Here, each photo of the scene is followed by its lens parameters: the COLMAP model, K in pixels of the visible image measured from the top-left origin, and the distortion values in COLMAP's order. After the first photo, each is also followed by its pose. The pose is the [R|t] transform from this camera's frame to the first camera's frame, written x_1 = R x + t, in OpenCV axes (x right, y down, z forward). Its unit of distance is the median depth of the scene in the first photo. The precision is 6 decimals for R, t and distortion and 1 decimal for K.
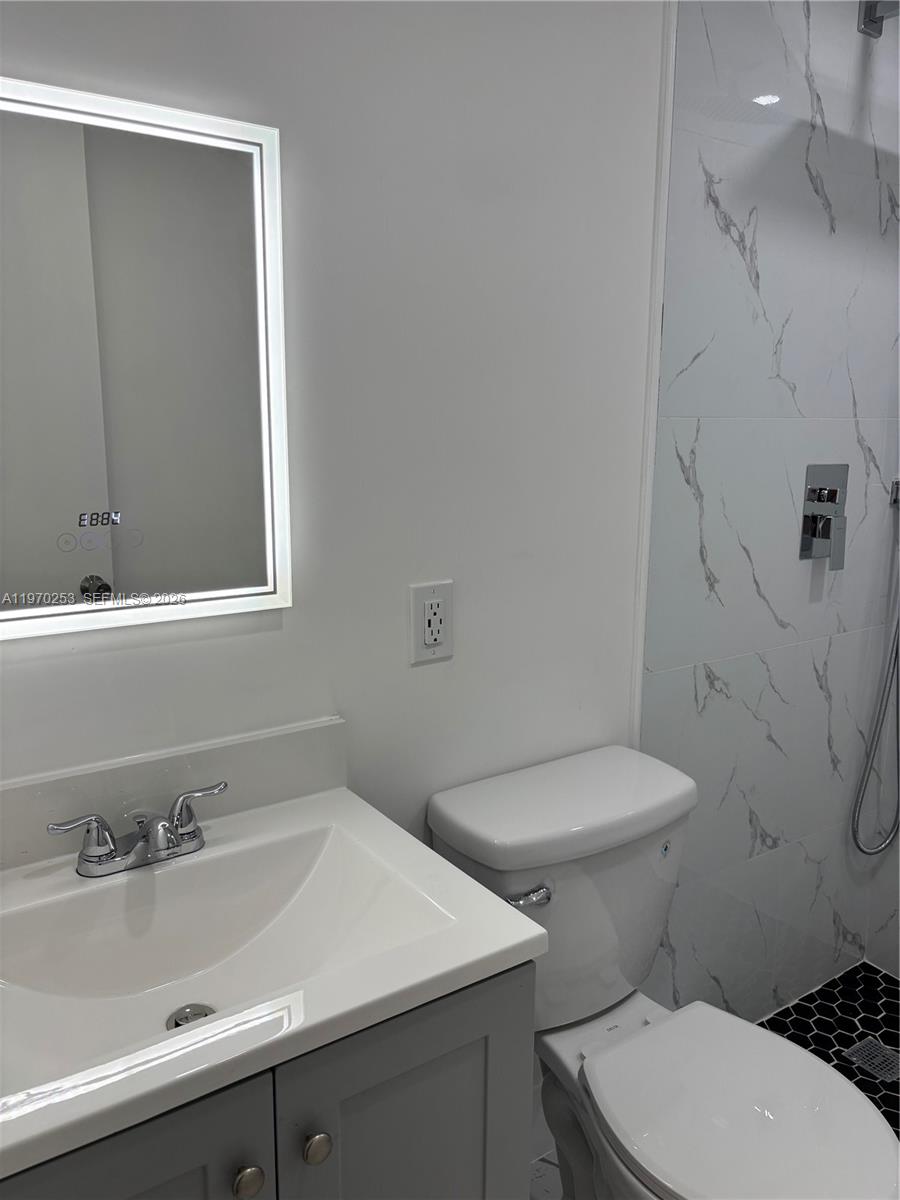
lens RADIAL K [[892.7, 0, 450.0], [0, 892.7, 600.0], [0, 0, 1]] dist [0.040585, 0.003111]
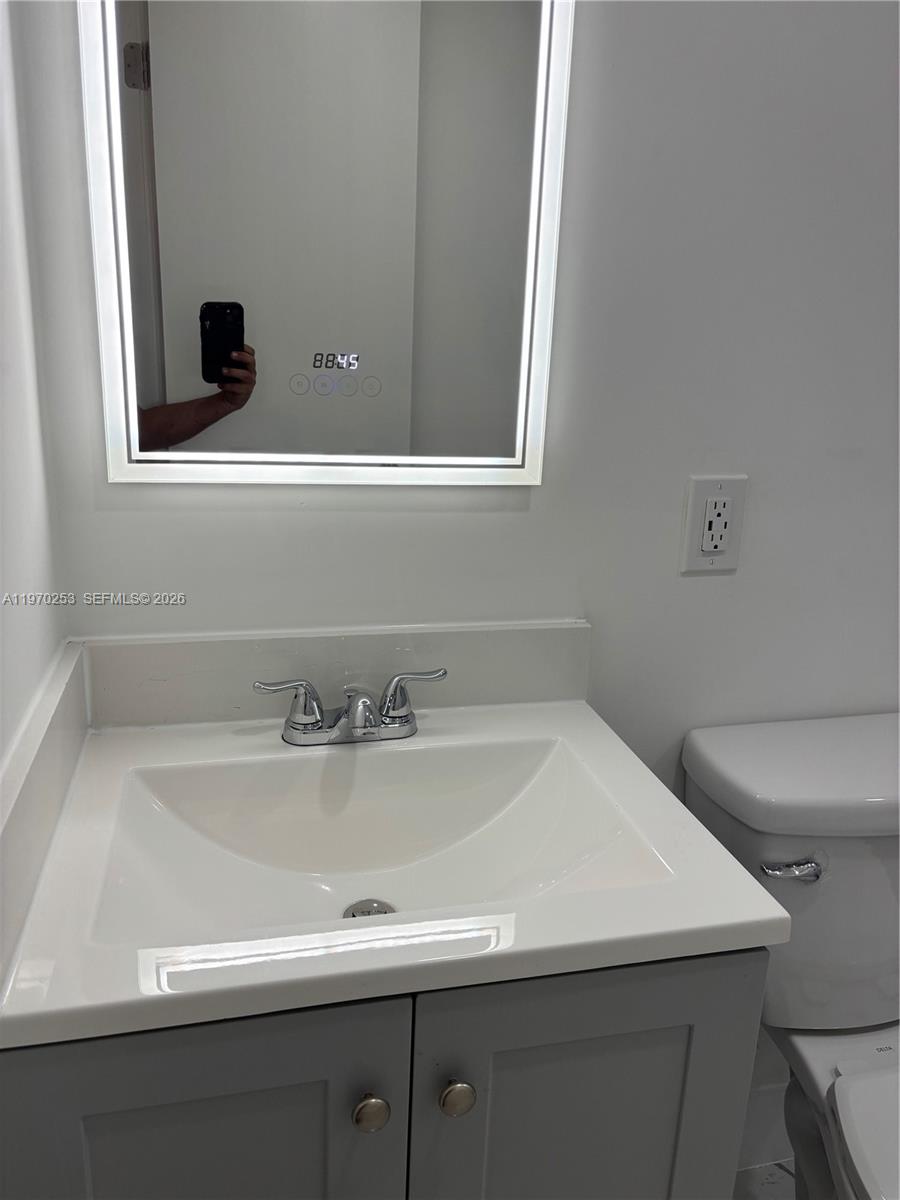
lens RADIAL K [[934.0, 0, 450.0], [0, 934.0, 600.0], [0, 0, 1]] dist [0.151007, -0.190469]
pose [[0.942391, 0.124173, -0.310613, 0.037126], [-0.096341, 0.989957, 0.103457, 0.033315], [0.320340, -0.067572, 0.944890, 0.110414]]
